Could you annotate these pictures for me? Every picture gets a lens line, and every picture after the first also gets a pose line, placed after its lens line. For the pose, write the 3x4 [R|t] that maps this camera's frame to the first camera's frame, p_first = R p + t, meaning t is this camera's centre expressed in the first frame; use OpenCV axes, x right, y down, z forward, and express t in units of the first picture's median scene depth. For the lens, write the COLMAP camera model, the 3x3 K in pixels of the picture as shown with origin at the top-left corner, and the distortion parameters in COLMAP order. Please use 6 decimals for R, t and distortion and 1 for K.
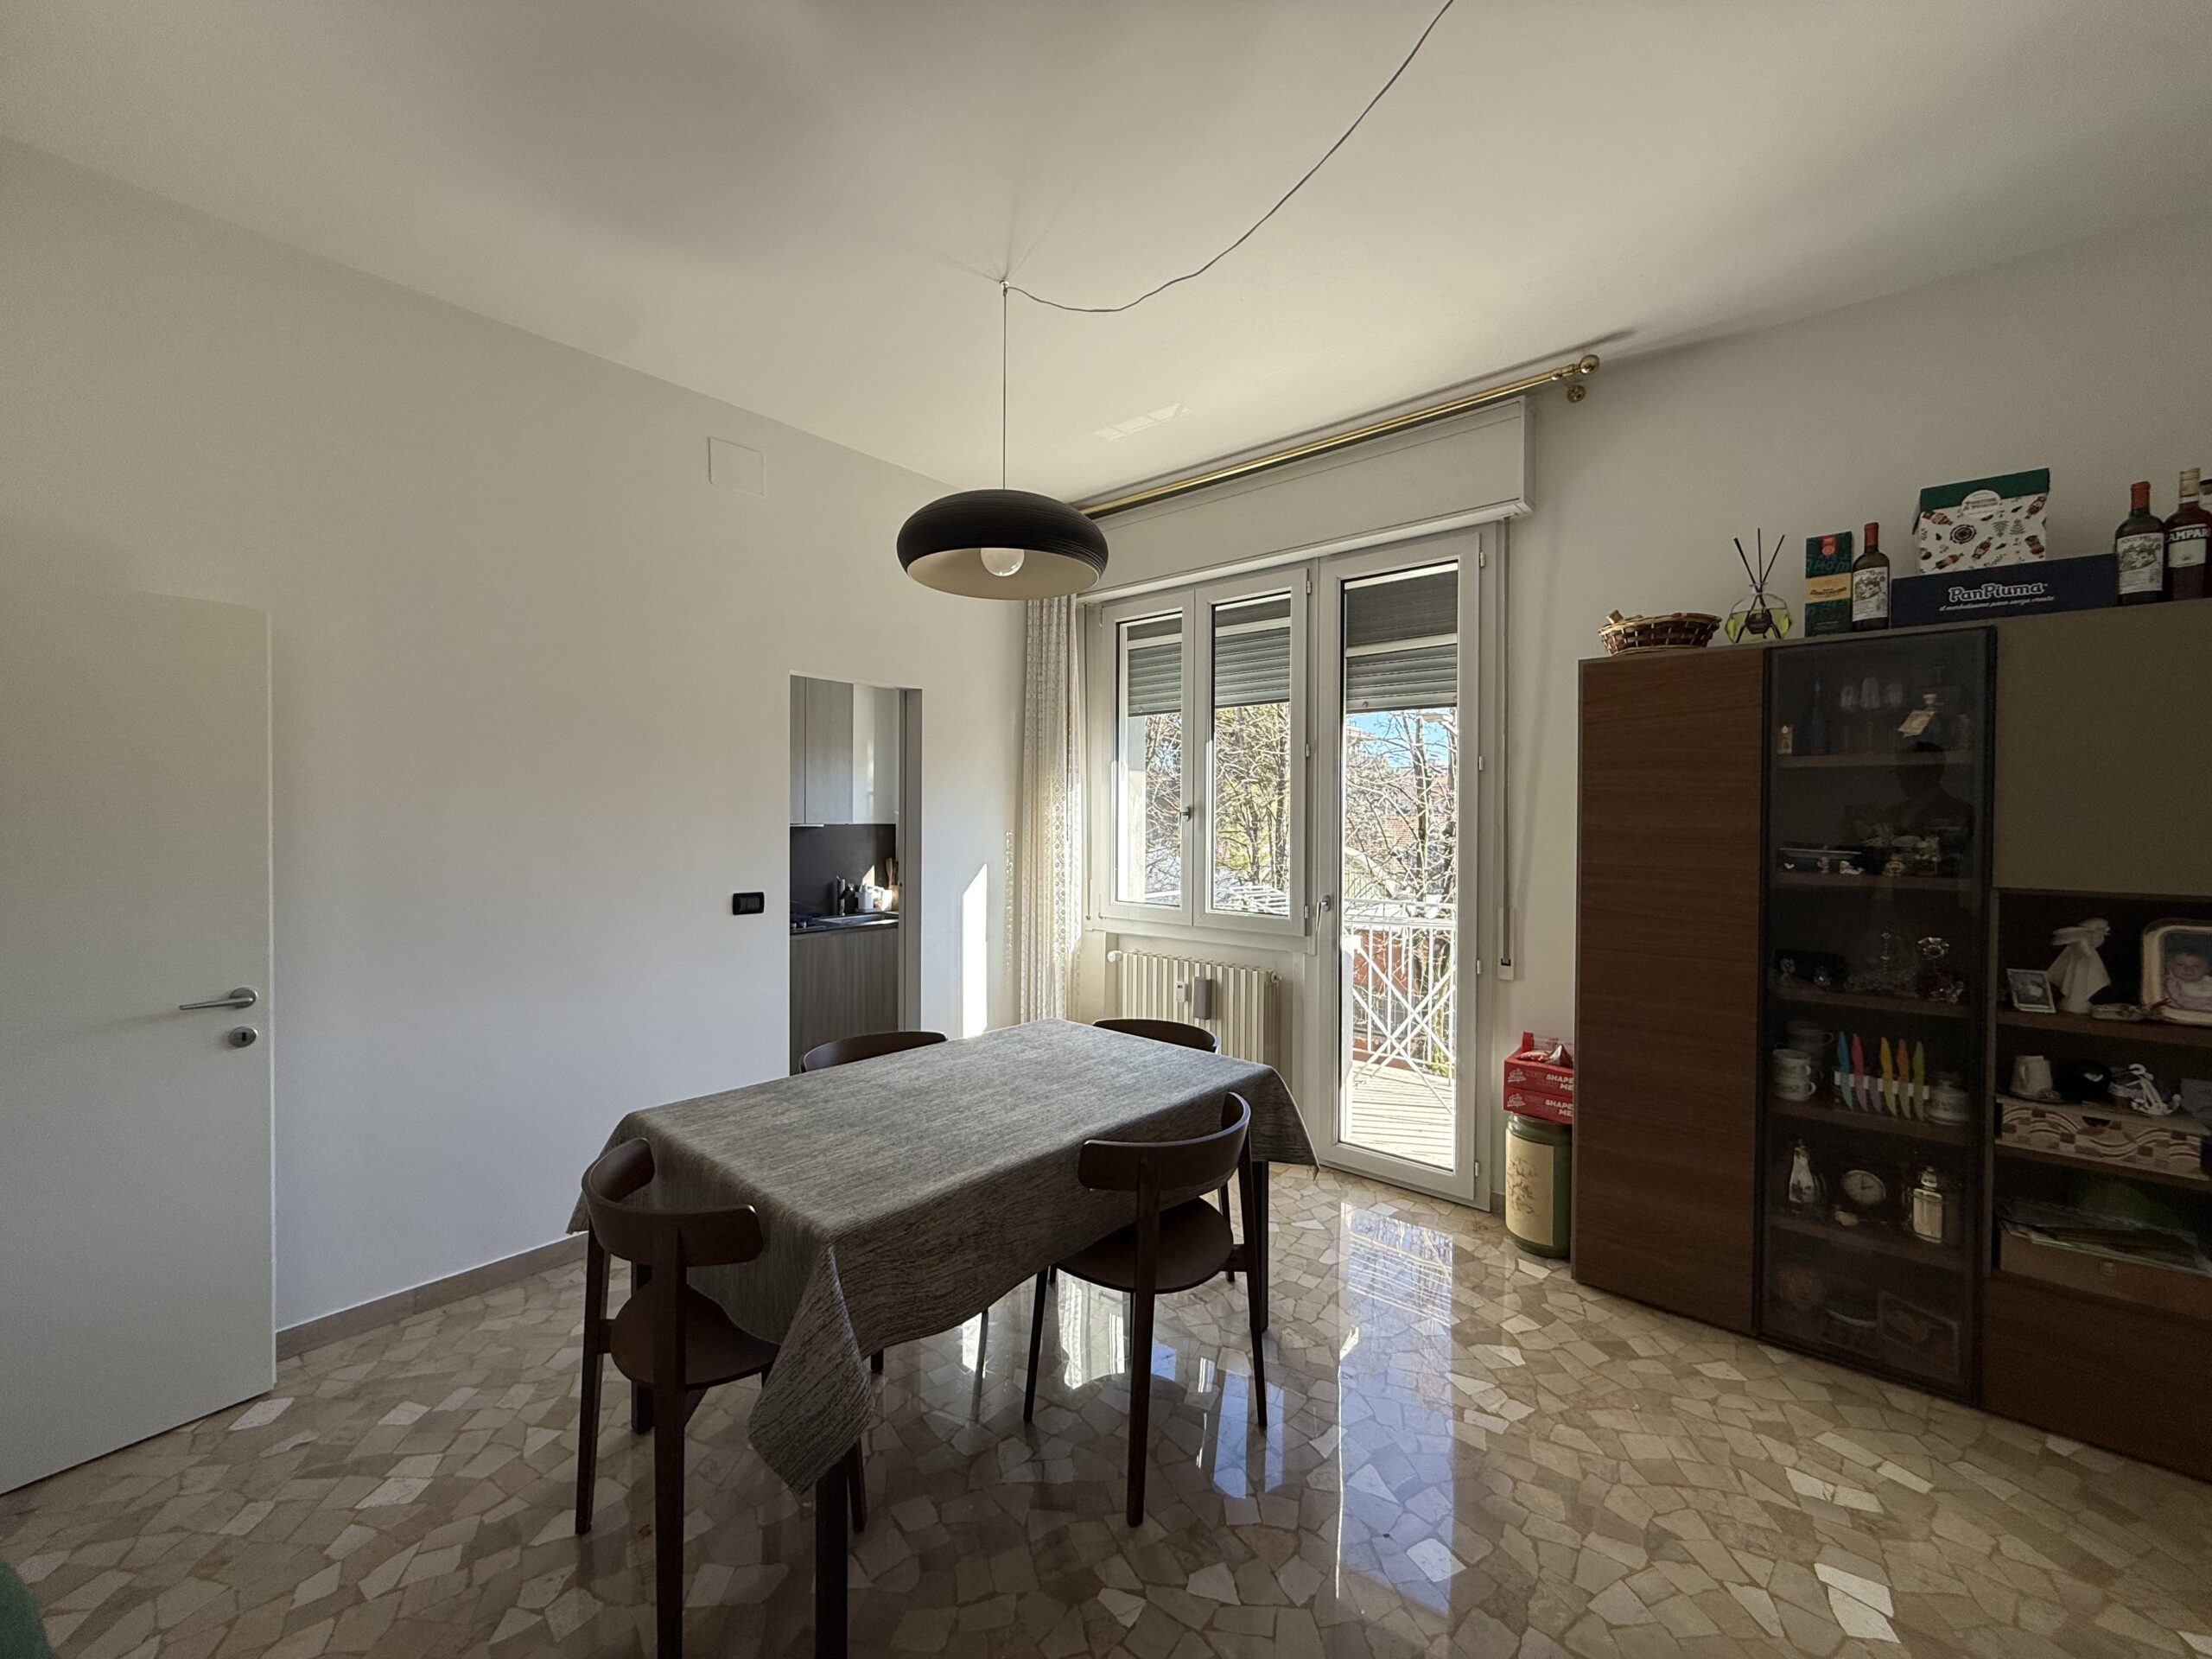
lens RADIAL K [[879.5, 0, 1100.6], [0, 879.5, 827.7], [0, 0, 1]] dist [-0.001283, 0.000540]
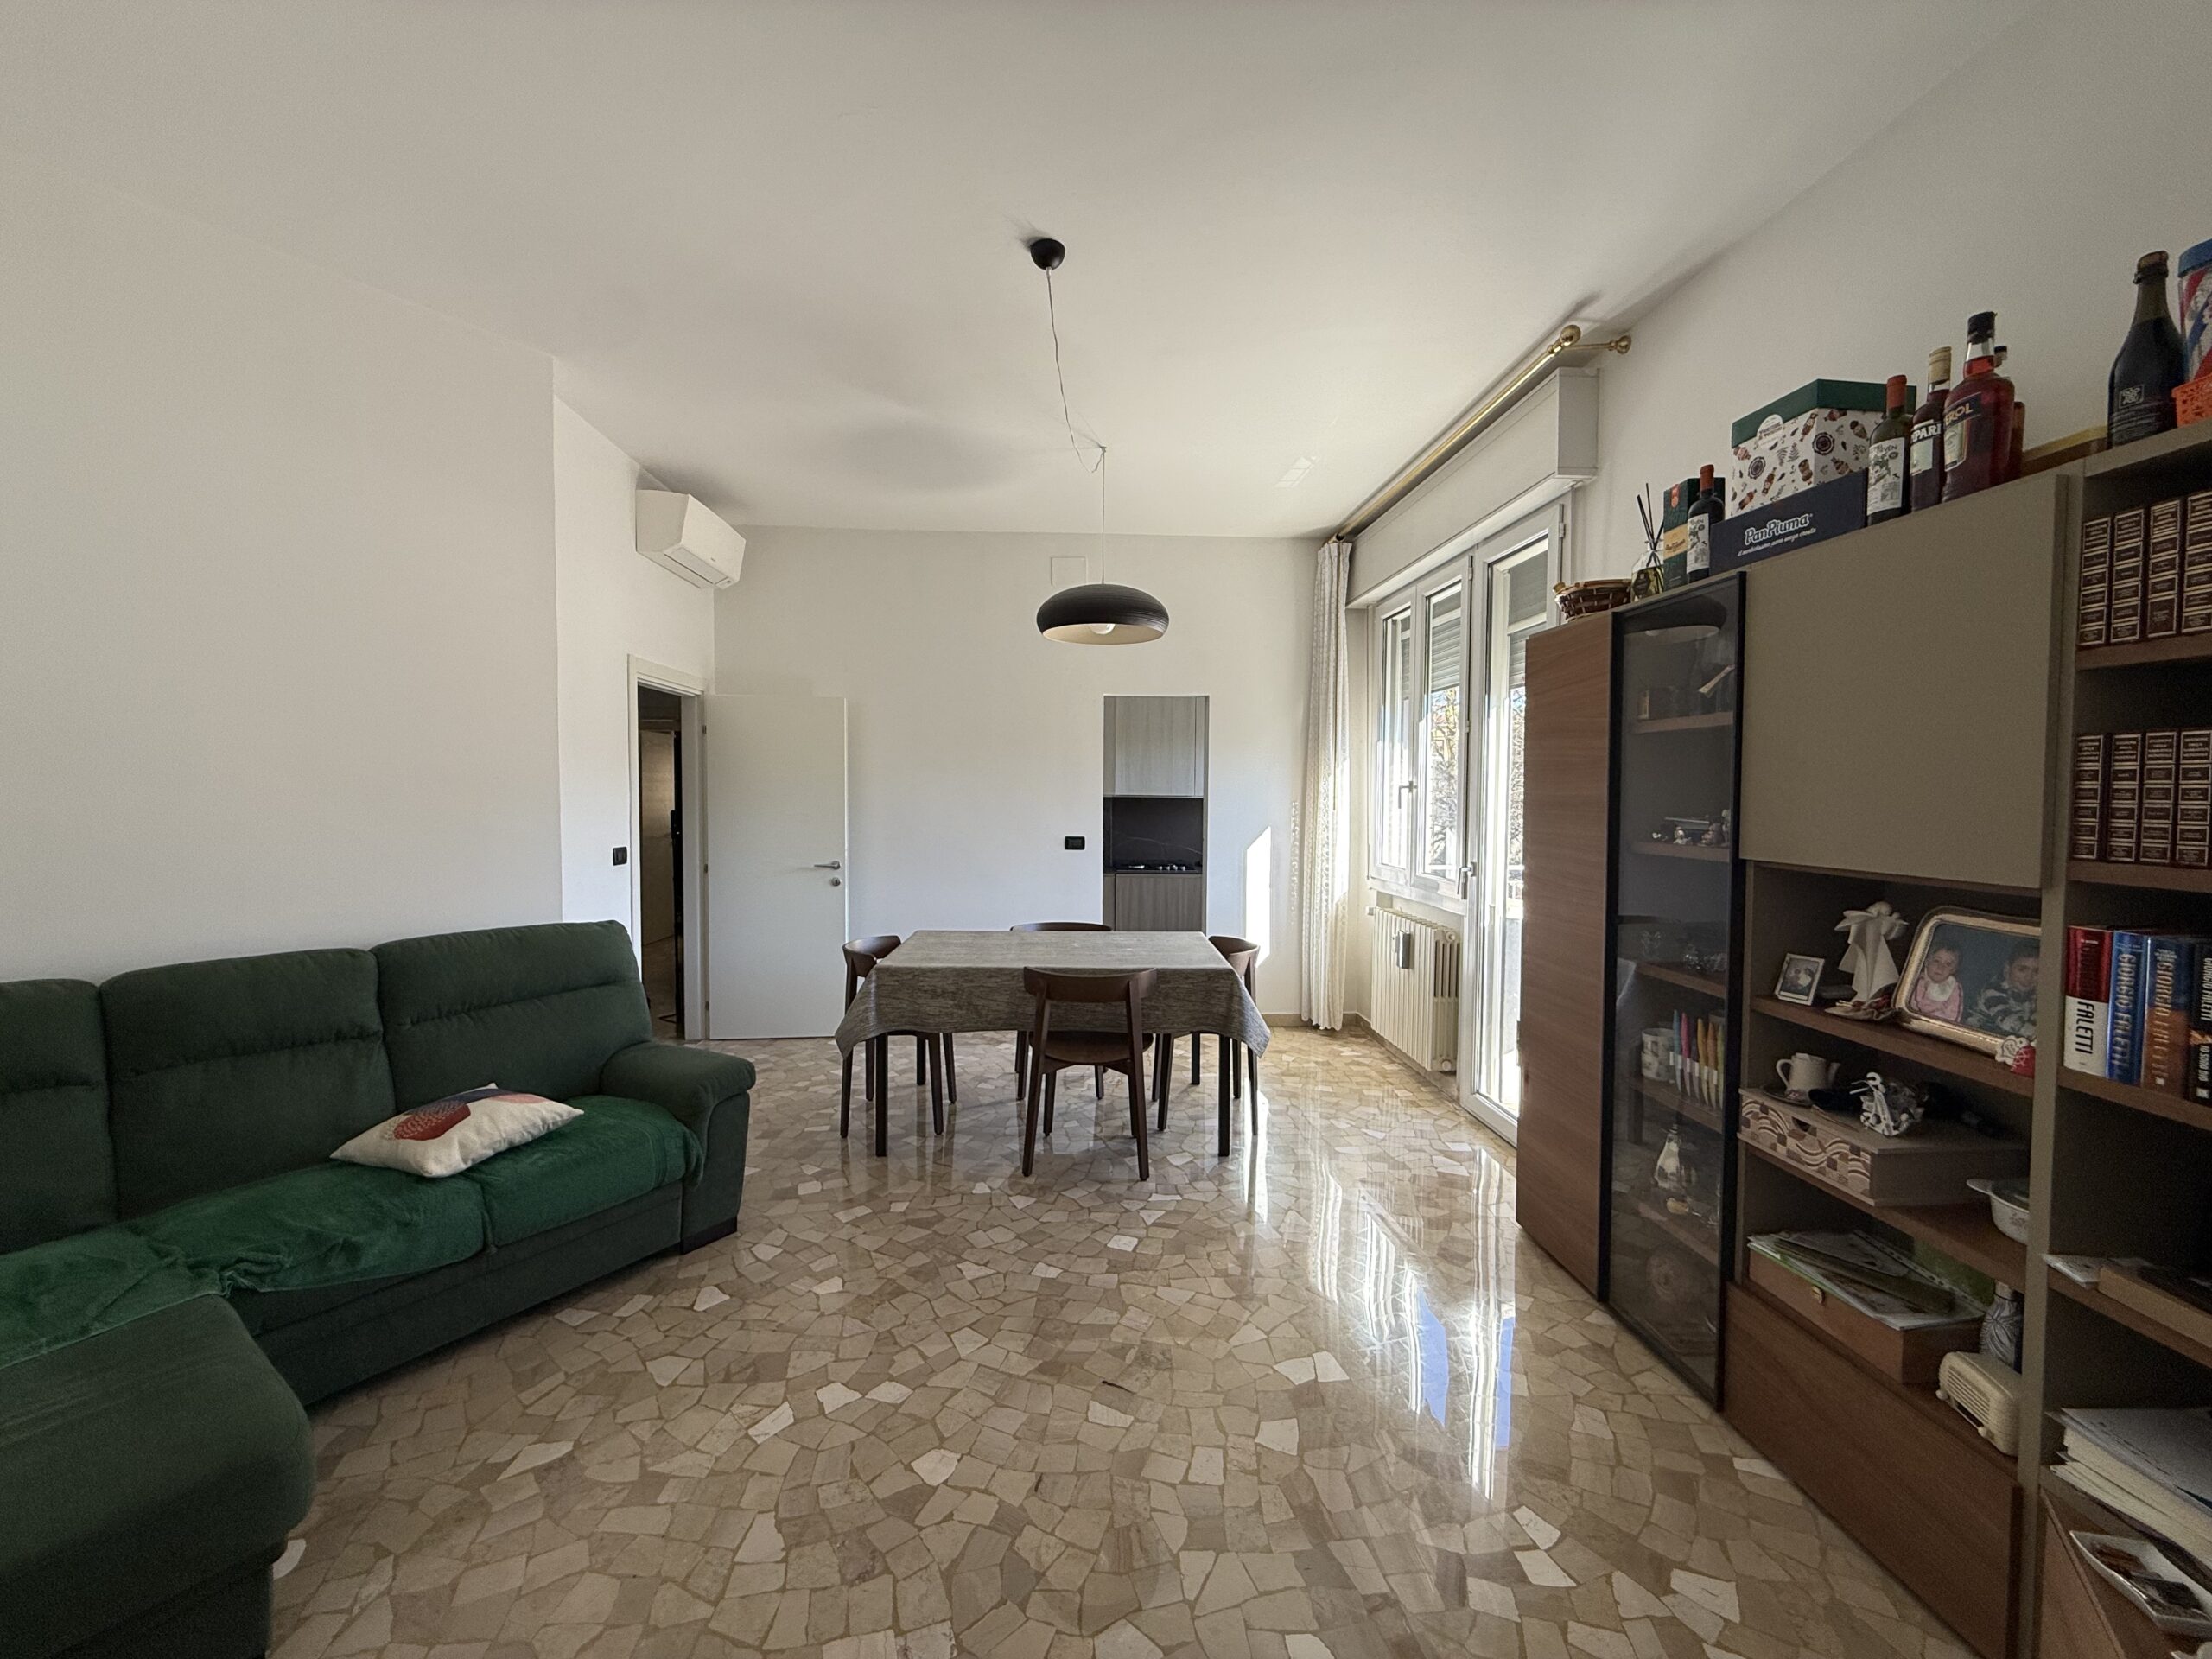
lens RADIAL K [[874.9, 0, 1104.5], [0, 874.9, 830.6], [0, 0, 1]] dist [0.001171, -0.000091]
pose [[0.695903, 0.031718, -0.717435, 1.116056], [-0.012420, 0.999406, 0.032138, 0.015818], [0.718028, -0.013454, 0.695884, -0.102992]]
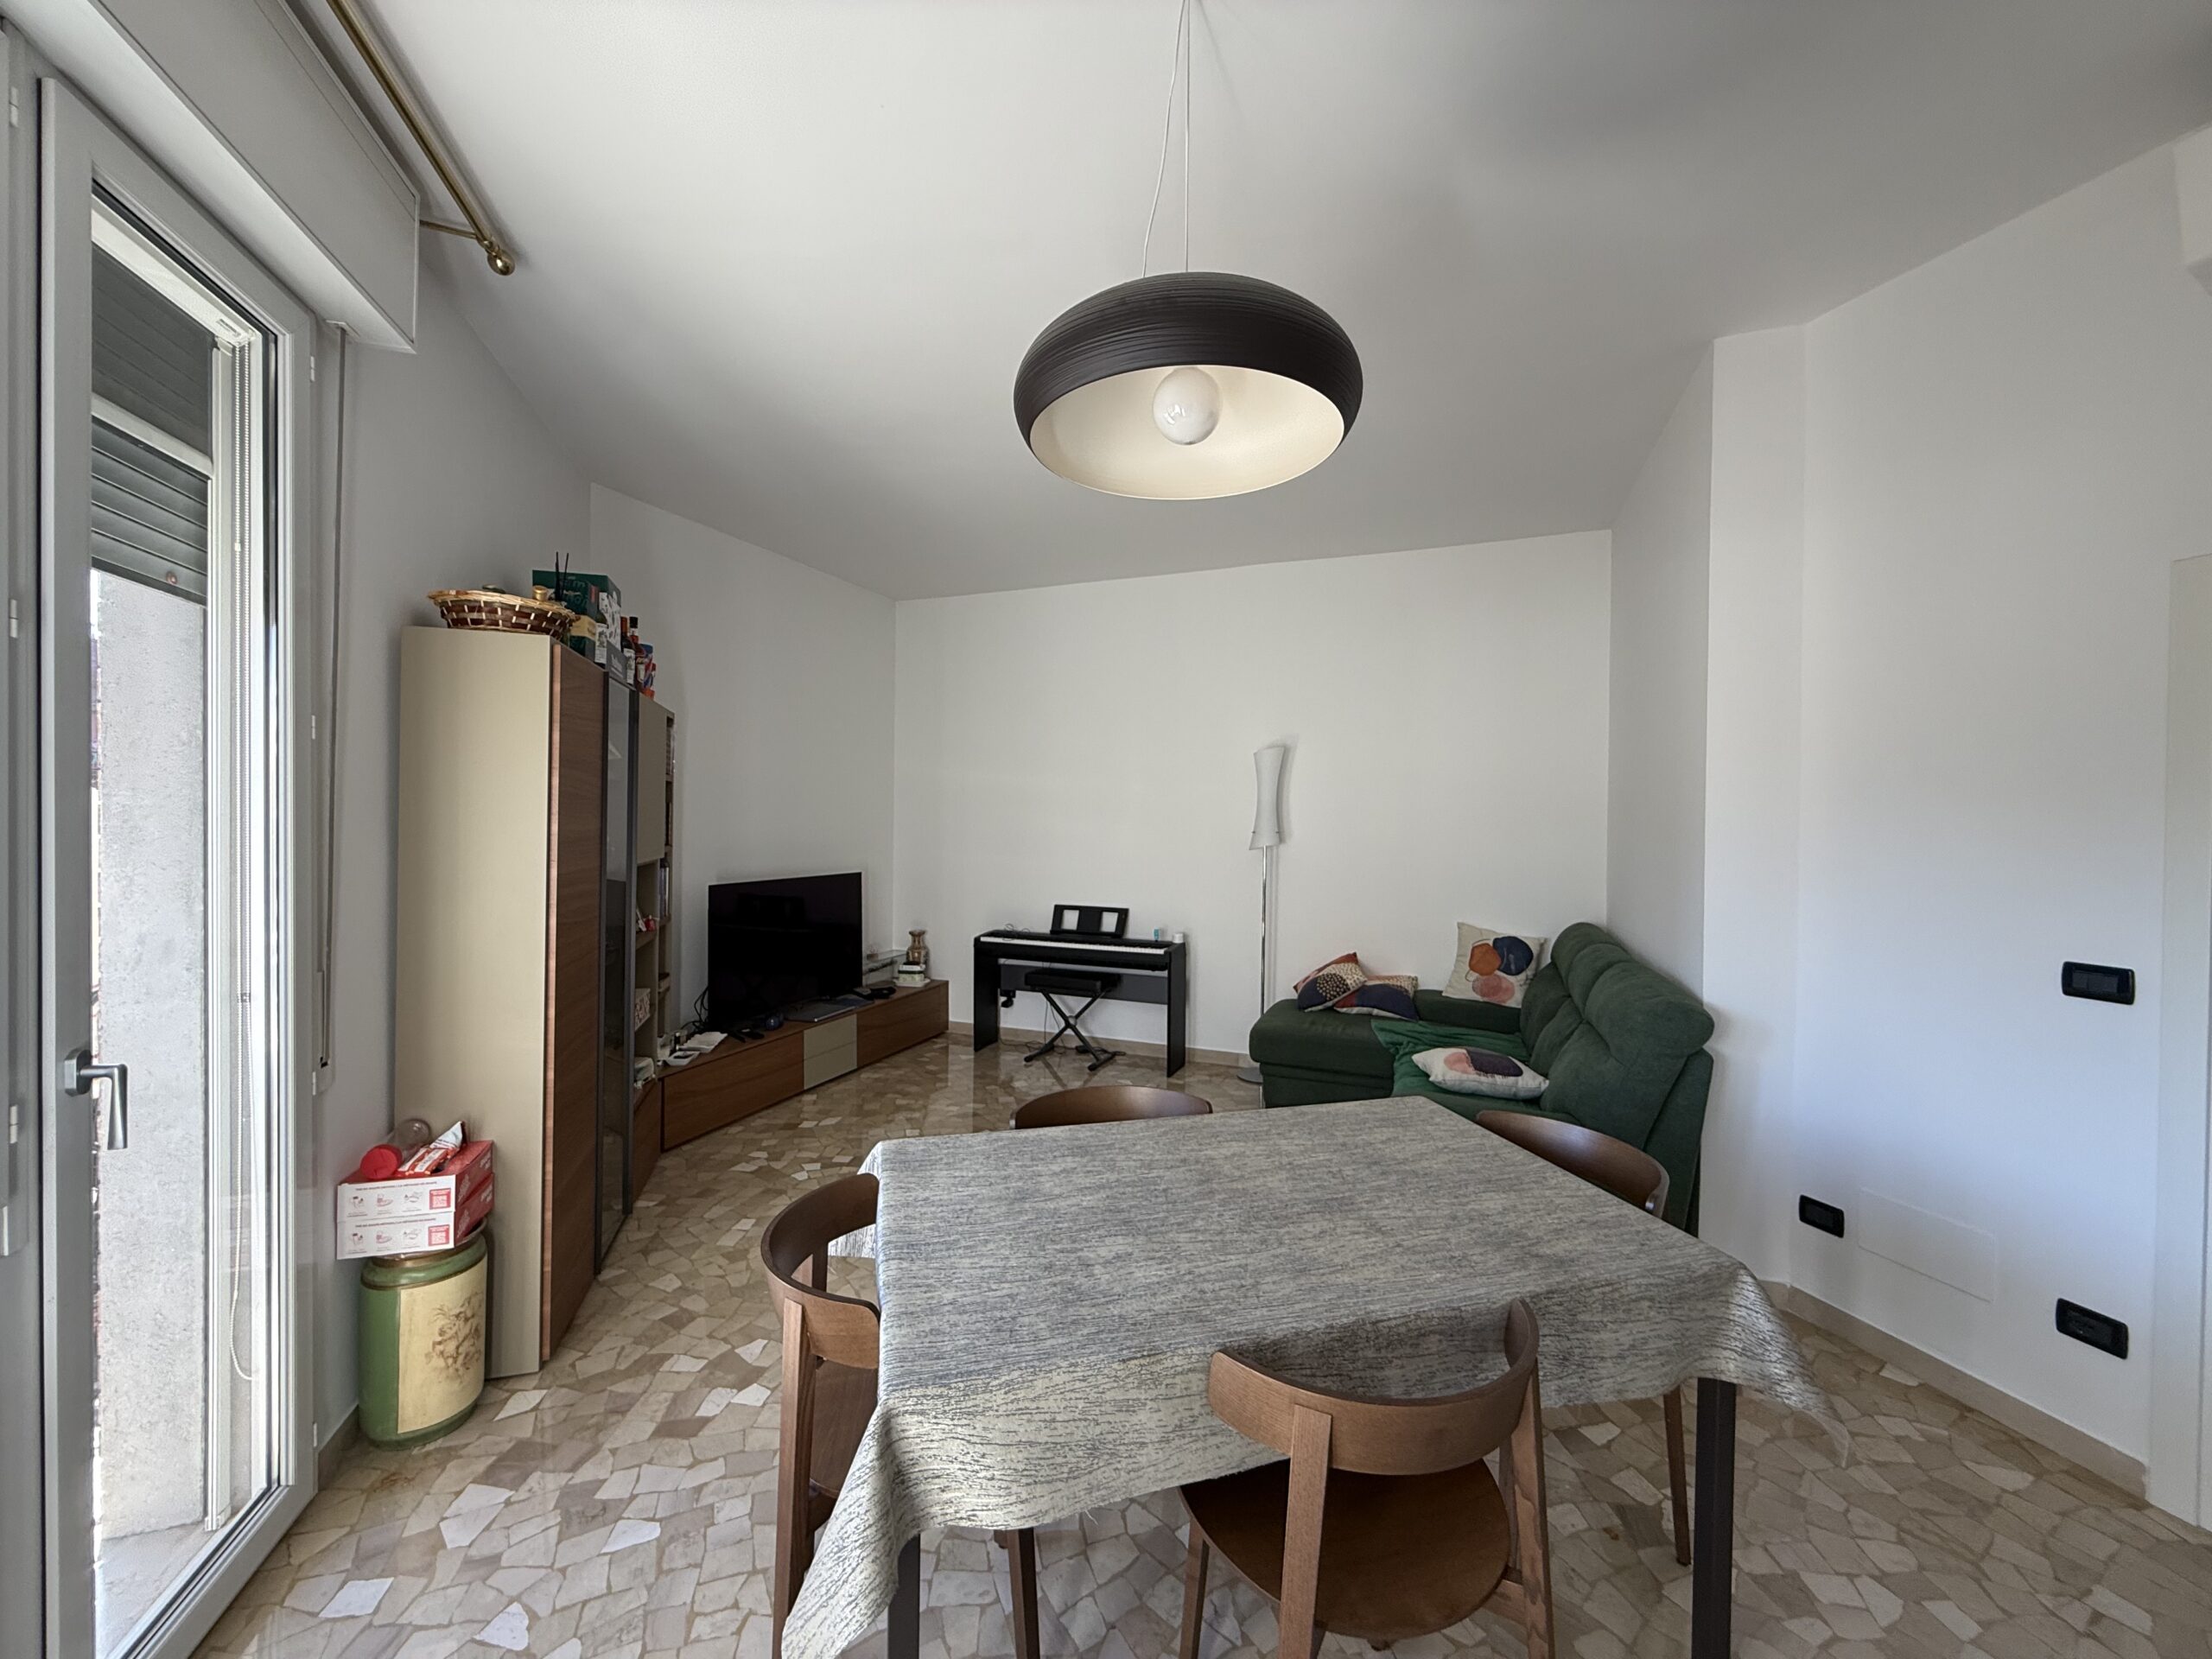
lens RADIAL K [[875.5, 0, 1106.0], [0, 875.5, 829.5], [0, 0, 1]] dist [0.000789, 0.000298]
pose [[-0.841101, -0.020159, 0.540502, -0.432808], [-0.007092, 0.999630, 0.026248, -0.035067], [-0.540831, 0.018244, -0.840933, 1.679389]]
